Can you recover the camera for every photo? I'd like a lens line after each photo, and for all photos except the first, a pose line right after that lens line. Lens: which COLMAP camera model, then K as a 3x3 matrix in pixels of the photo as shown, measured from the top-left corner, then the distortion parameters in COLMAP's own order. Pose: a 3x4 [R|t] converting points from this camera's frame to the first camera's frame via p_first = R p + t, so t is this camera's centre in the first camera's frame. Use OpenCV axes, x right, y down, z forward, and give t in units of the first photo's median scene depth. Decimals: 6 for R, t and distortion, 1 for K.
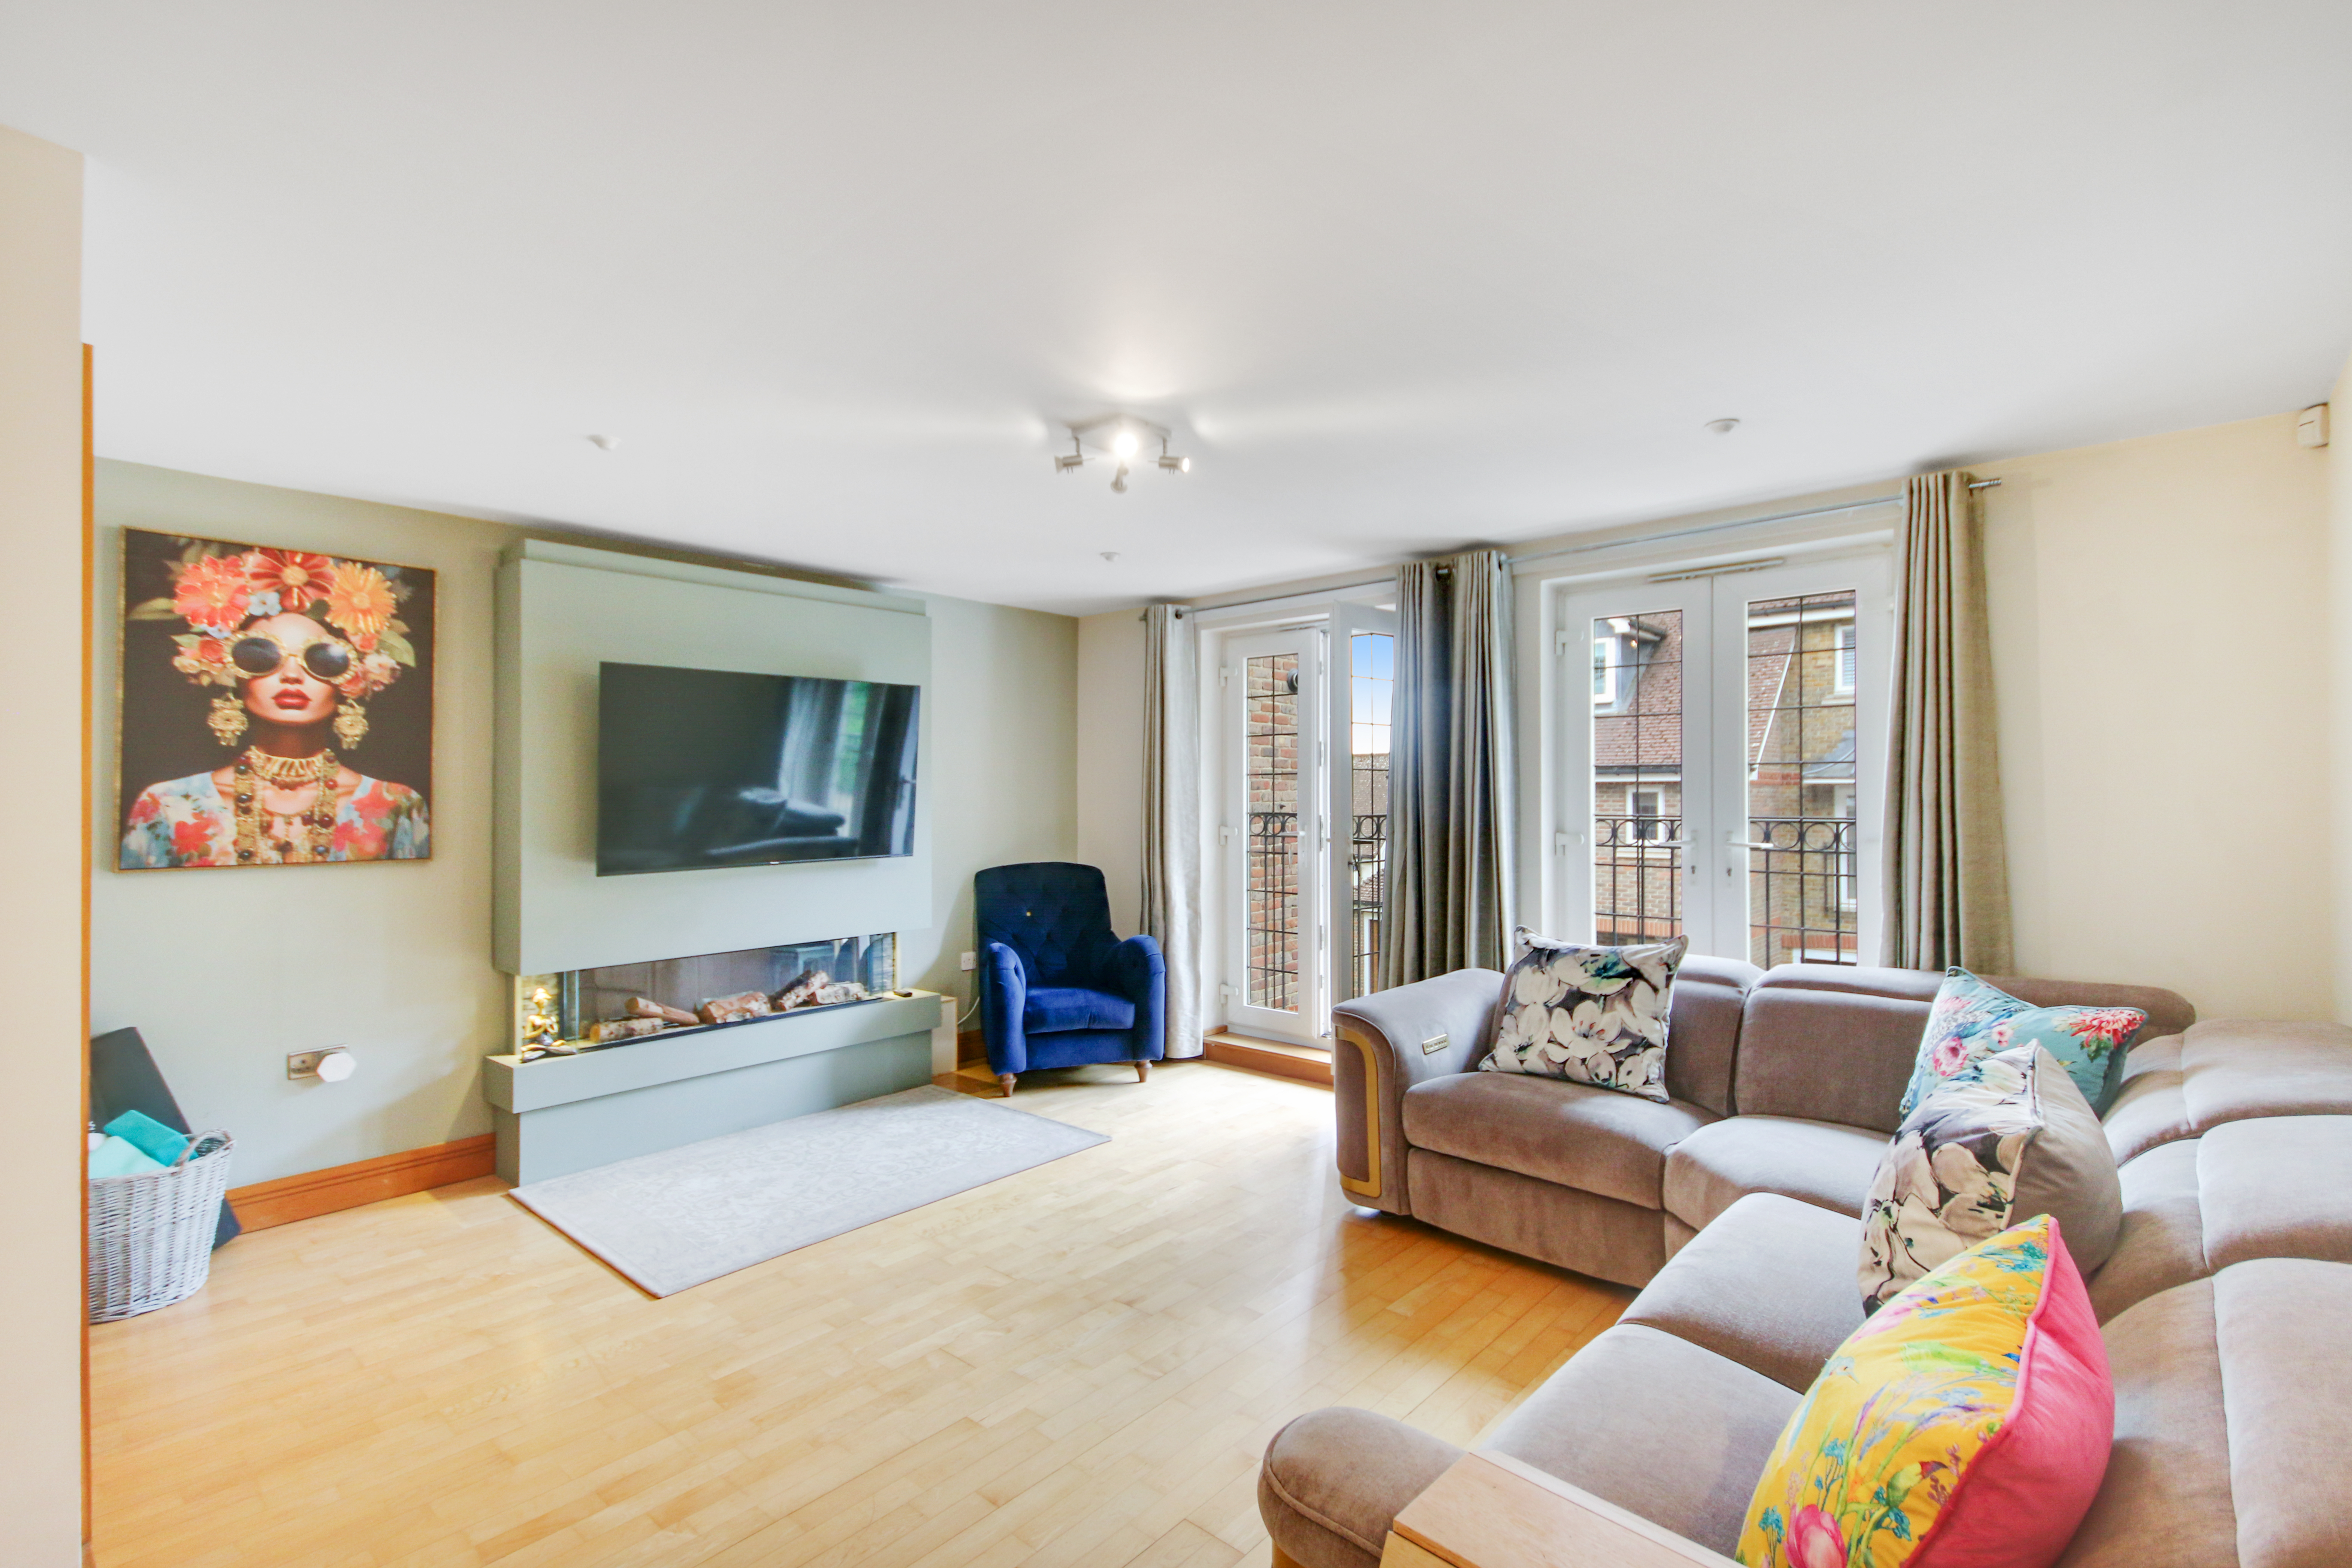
lens RADIAL K [[1090.1, 0, 1181.1], [0, 1090.1, 795.8], [0, 0, 1]] dist [0.031940, 0.000374]
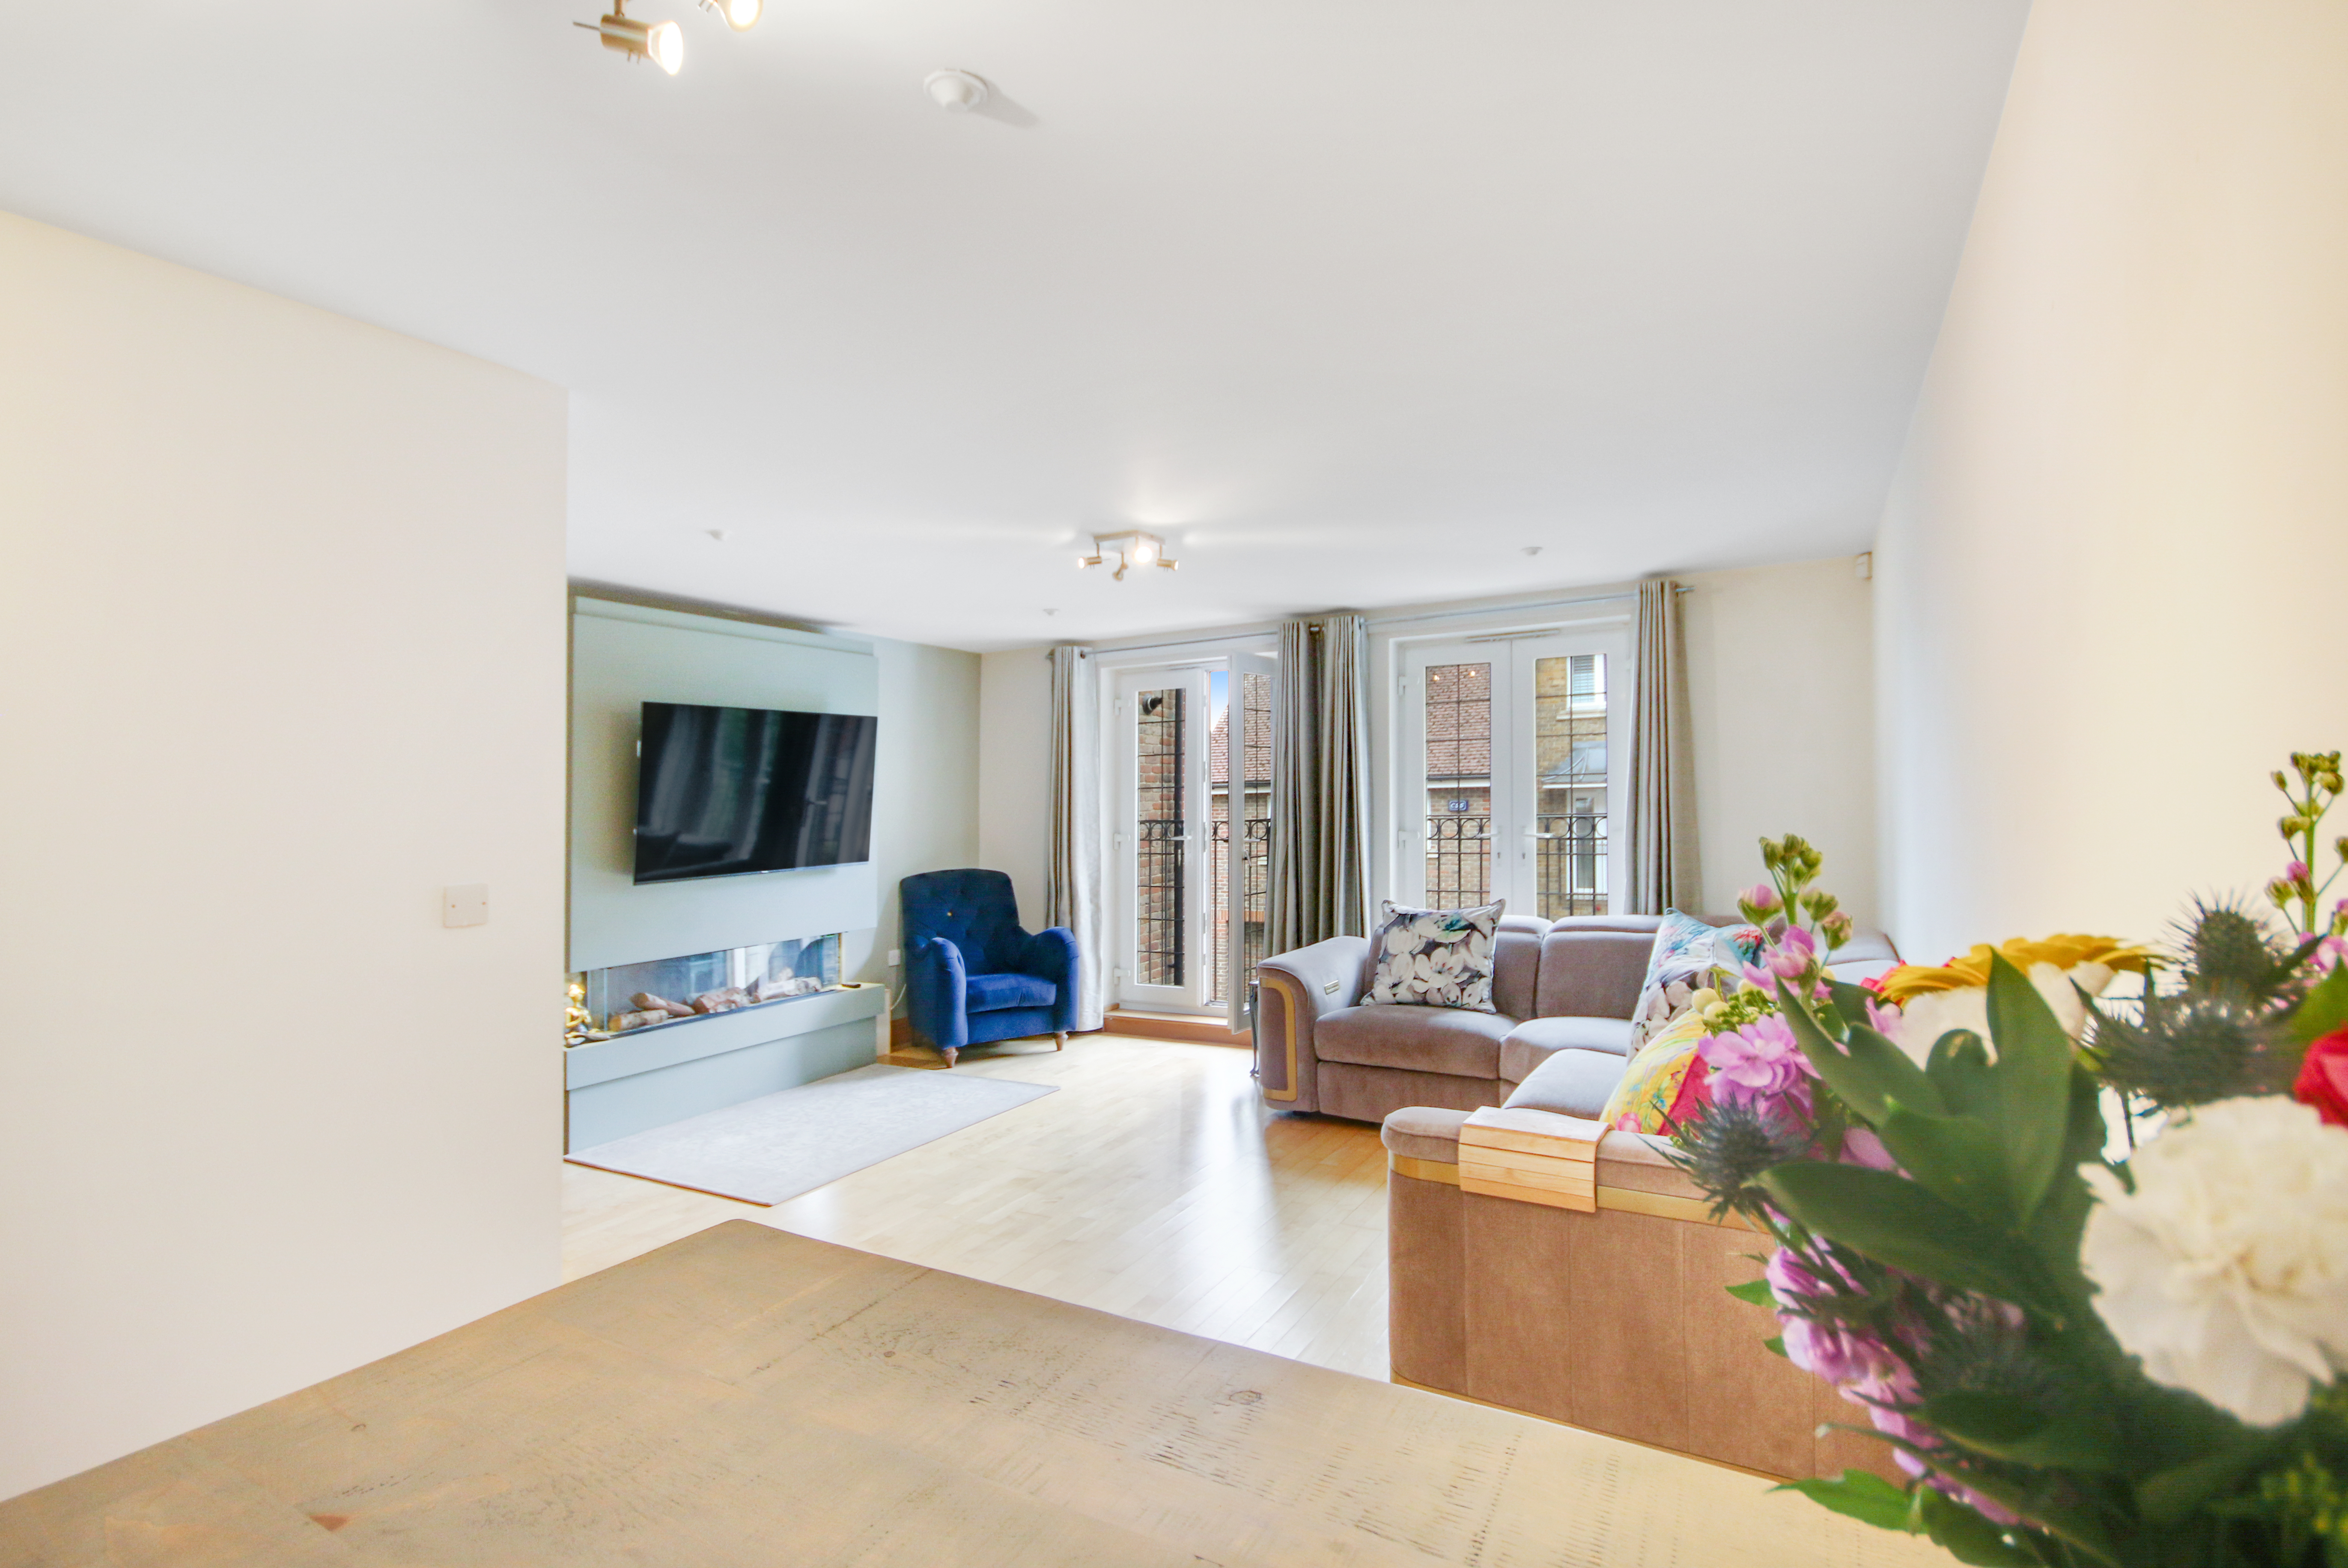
lens RADIAL K [[1082.6, 0, 1180.5], [0, 1082.6, 846.9], [0, 0, 1]] dist [0.000824, 0.000132]
pose [[0.980374, -0.025463, 0.195496, -0.205120], [0.018599, 0.999147, 0.036867, -0.000001], [-0.196268, -0.032507, 0.980011, -0.266450]]
